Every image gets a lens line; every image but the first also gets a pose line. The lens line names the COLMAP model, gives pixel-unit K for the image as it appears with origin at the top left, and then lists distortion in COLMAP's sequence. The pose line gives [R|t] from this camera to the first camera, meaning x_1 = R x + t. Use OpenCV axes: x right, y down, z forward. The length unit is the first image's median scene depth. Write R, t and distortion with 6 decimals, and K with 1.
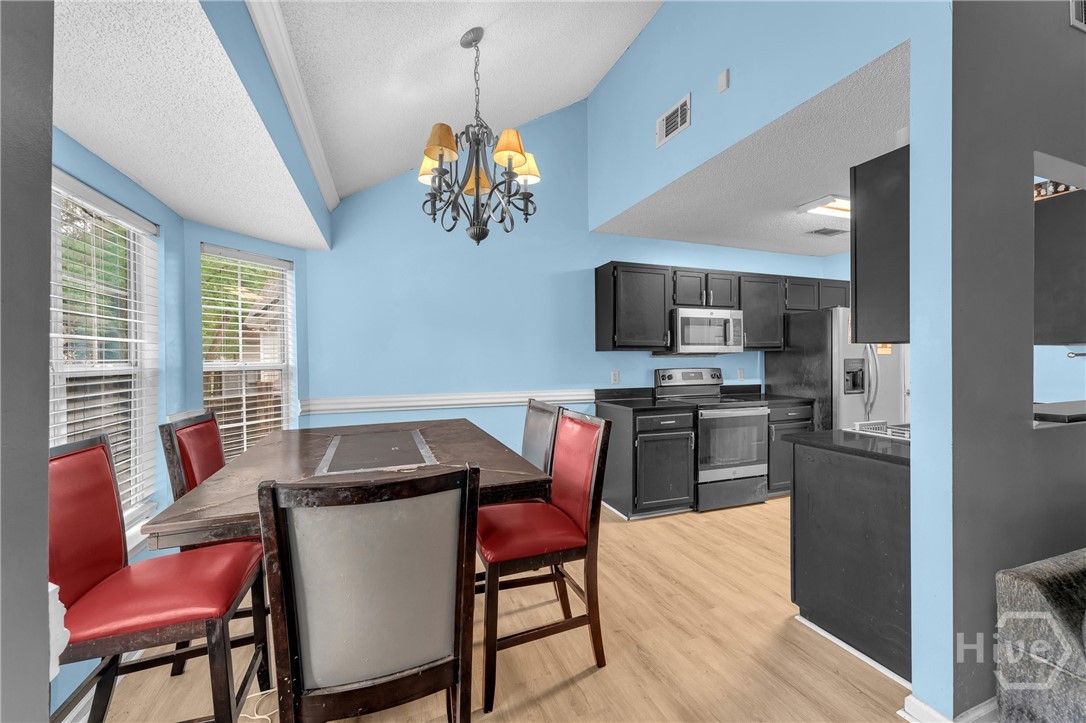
lens RADIAL K [[433.3, 0, 544.8], [0, 433.3, 360.6], [0, 0, 1]] dist [0.004020, 0.000020]
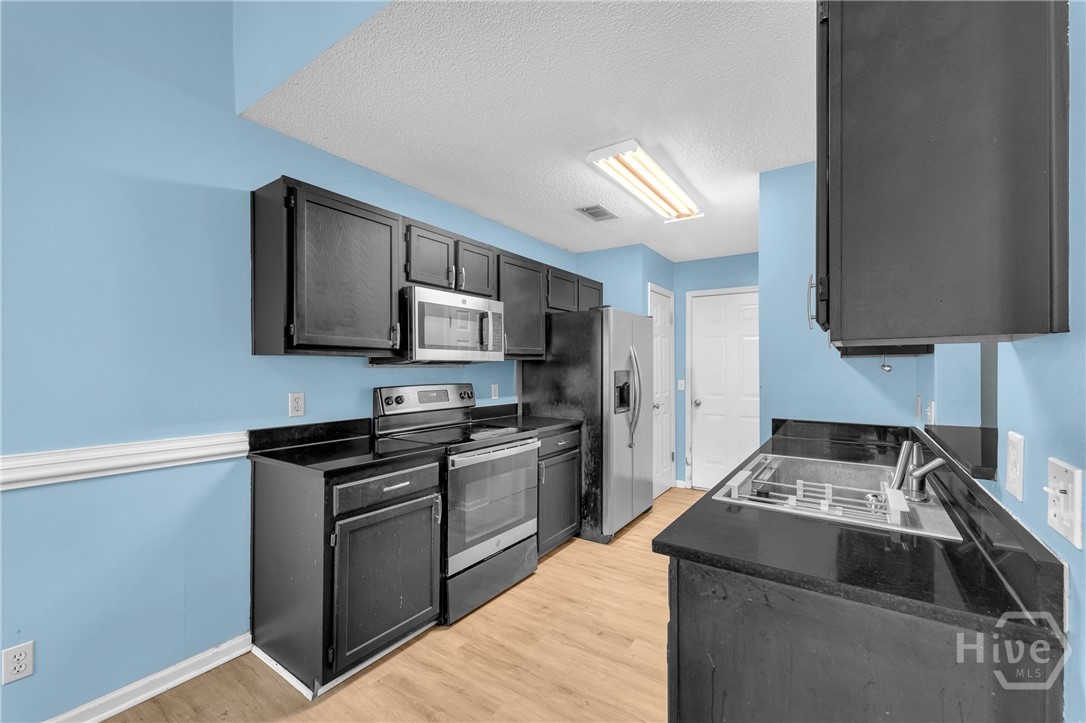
lens RADIAL K [[433.3, 0, 543.7], [0, 433.3, 369.6], [0, 0, 1]] dist [0.004020, 0.000020]
pose [[0.819666, 0.003279, 0.572833, 0.117270], [-0.001751, 0.999993, -0.003218, -0.003935], [-0.572839, 0.001634, 0.819666, 0.426807]]
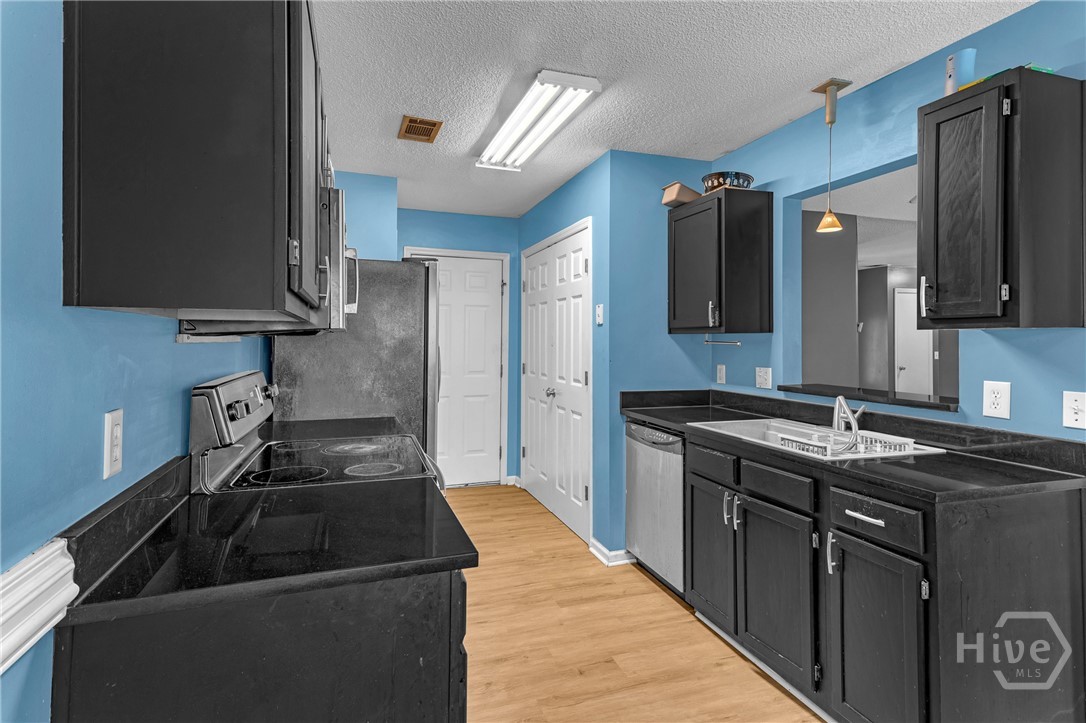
lens RADIAL K [[549.5, 0, 531.8], [0, 549.5, 336.2], [0, 0, 1]] dist [0.040642, -0.001077]
pose [[0.046717, 0.014558, 0.998802, -0.098725], [0.001520, 0.999892, -0.014645, -0.007069], [-0.998907, 0.002202, 0.046690, 0.890039]]
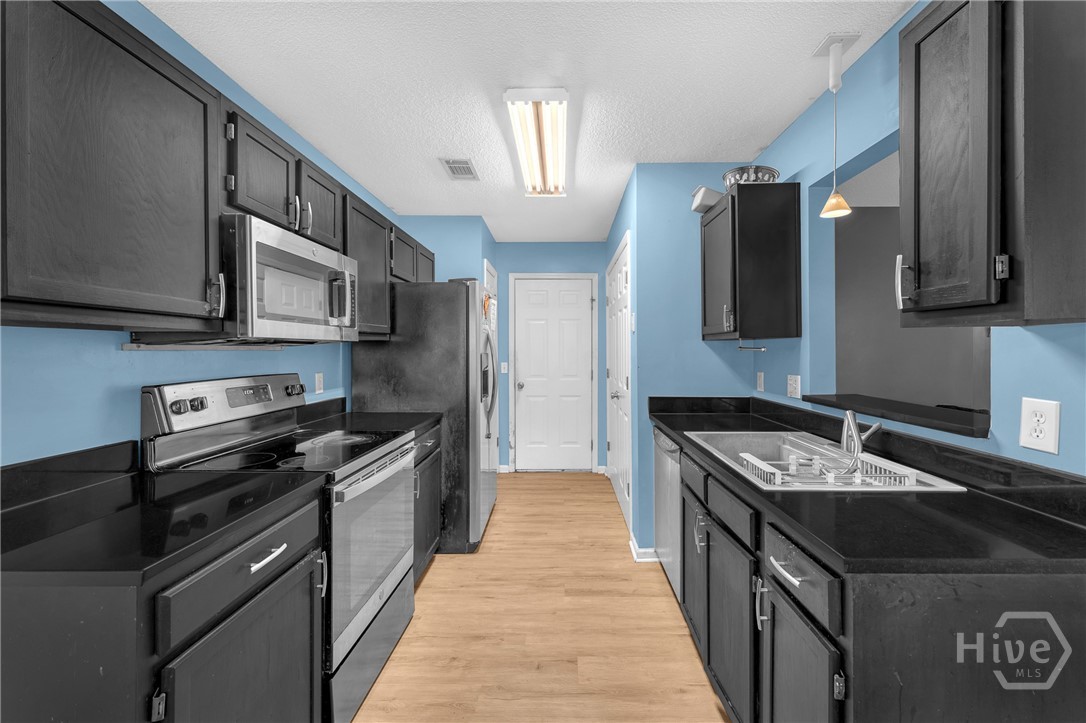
lens RADIAL K [[433.3, 0, 547.4], [0, 433.3, 352.9], [0, 0, 1]] dist [0.004020, 0.000020]
pose [[0.375536, -0.000640, 0.926807, 0.065984], [0.006007, 0.999980, -0.001743, -0.003505], [-0.926788, 0.006222, 0.375533, 0.669192]]
